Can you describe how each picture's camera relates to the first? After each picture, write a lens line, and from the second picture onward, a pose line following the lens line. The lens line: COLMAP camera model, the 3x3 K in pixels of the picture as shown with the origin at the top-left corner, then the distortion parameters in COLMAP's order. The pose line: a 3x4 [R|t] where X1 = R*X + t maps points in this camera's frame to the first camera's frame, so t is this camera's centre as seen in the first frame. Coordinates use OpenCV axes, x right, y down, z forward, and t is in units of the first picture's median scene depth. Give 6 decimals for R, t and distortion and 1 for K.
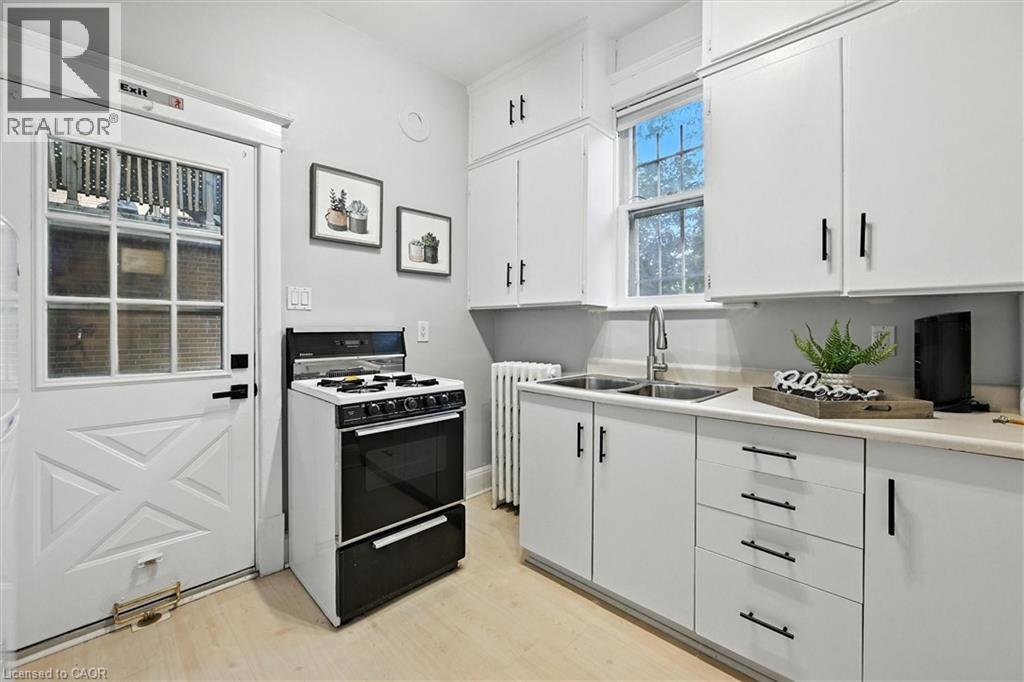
lens RADIAL K [[415.2, 0, 528.2], [0, 415.2, 325.0], [0, 0, 1]] dist [0.000000, -0.000067]
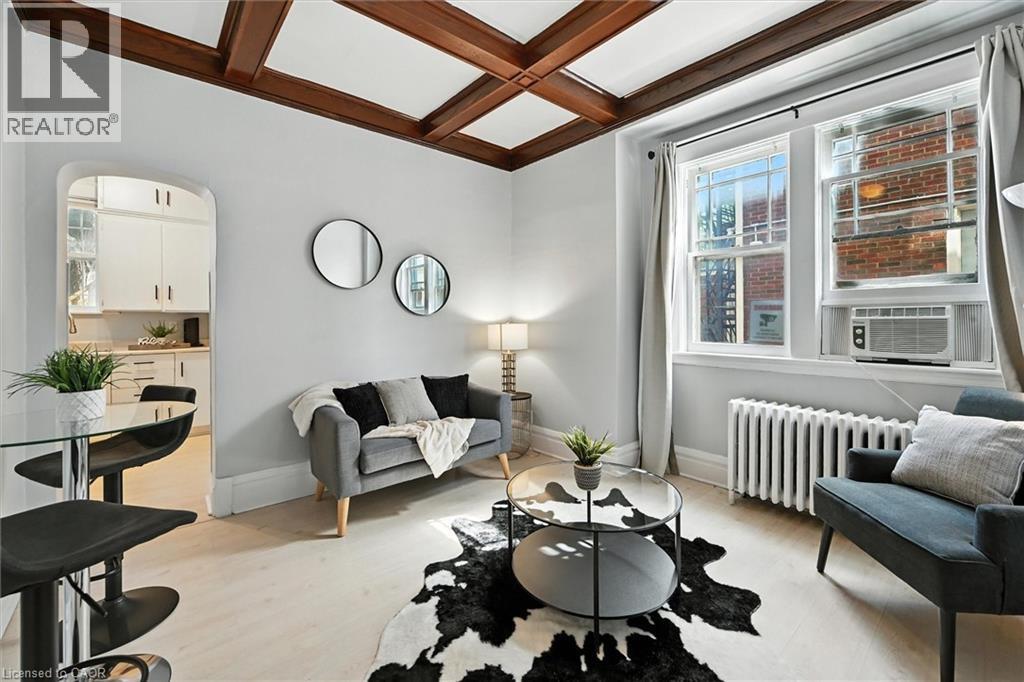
lens RADIAL K [[415.2, 0, 507.7], [0, 415.2, 321.2], [0, 0, 1]] dist [0.000000, -0.000067]
pose [[0.113601, -0.005192, 0.993513, -1.943814], [0.000678, 0.999987, 0.005148, -0.016091], [-0.993526, 0.000089, 0.113603, -1.822740]]
